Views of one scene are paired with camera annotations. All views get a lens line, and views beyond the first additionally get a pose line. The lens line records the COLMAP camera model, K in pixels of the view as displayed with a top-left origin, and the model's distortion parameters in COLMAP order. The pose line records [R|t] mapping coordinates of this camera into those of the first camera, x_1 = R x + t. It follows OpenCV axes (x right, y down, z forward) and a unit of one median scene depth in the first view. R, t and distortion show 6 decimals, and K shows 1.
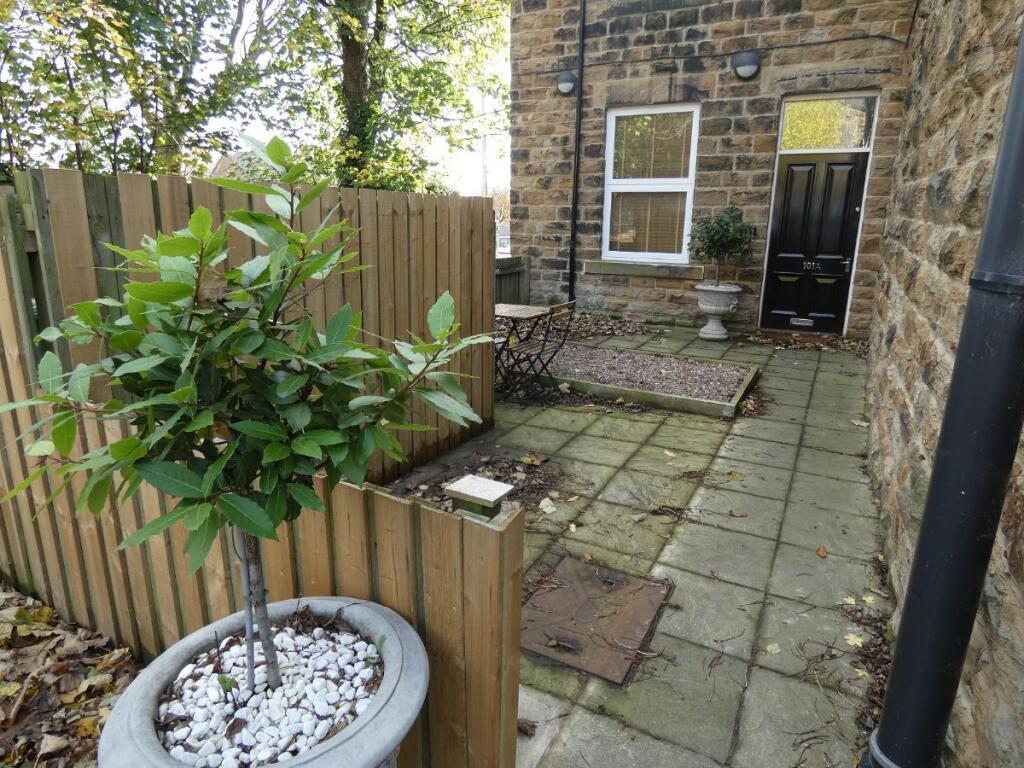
lens RADIAL K [[644.3, 0, 511.8], [0, 644.3, 386.1], [0, 0, 1]] dist [-0.007190, -0.003783]
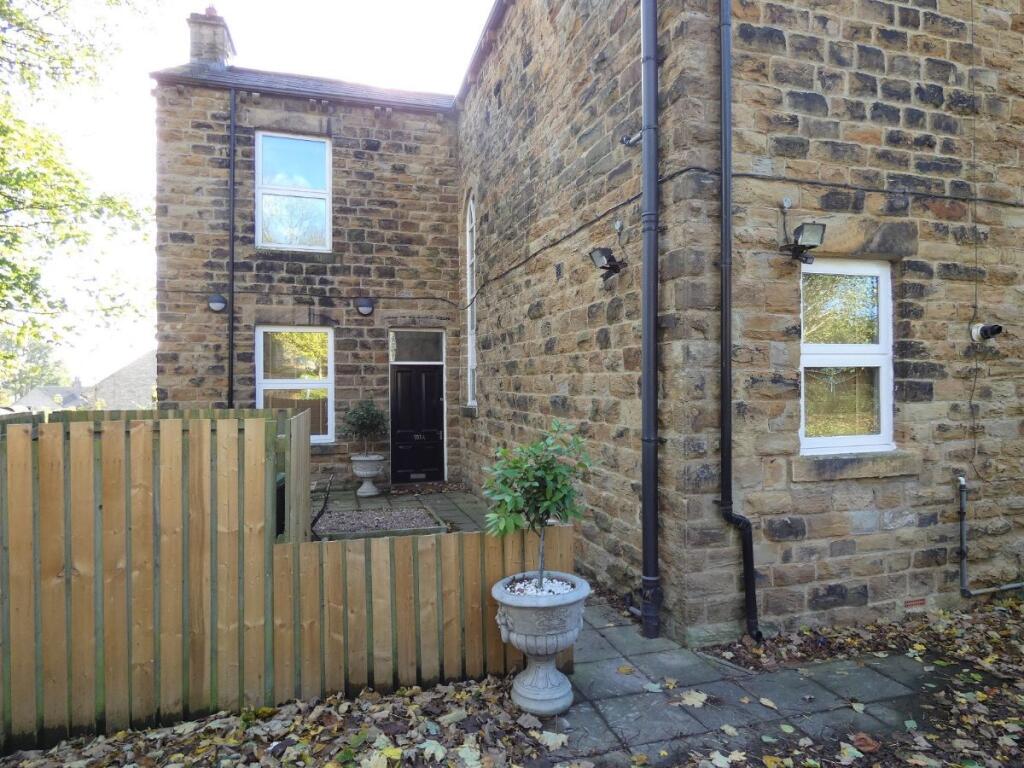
lens RADIAL K [[644.3, 0, 510.8], [0, 644.3, 386.0], [0, 0, 1]] dist [-0.007190, -0.003783]
pose [[0.694814, -0.010362, 0.719115, -0.432988], [0.200880, 0.962896, -0.180217, 0.007043], [-0.690565, 0.269673, 0.671116, -0.157877]]
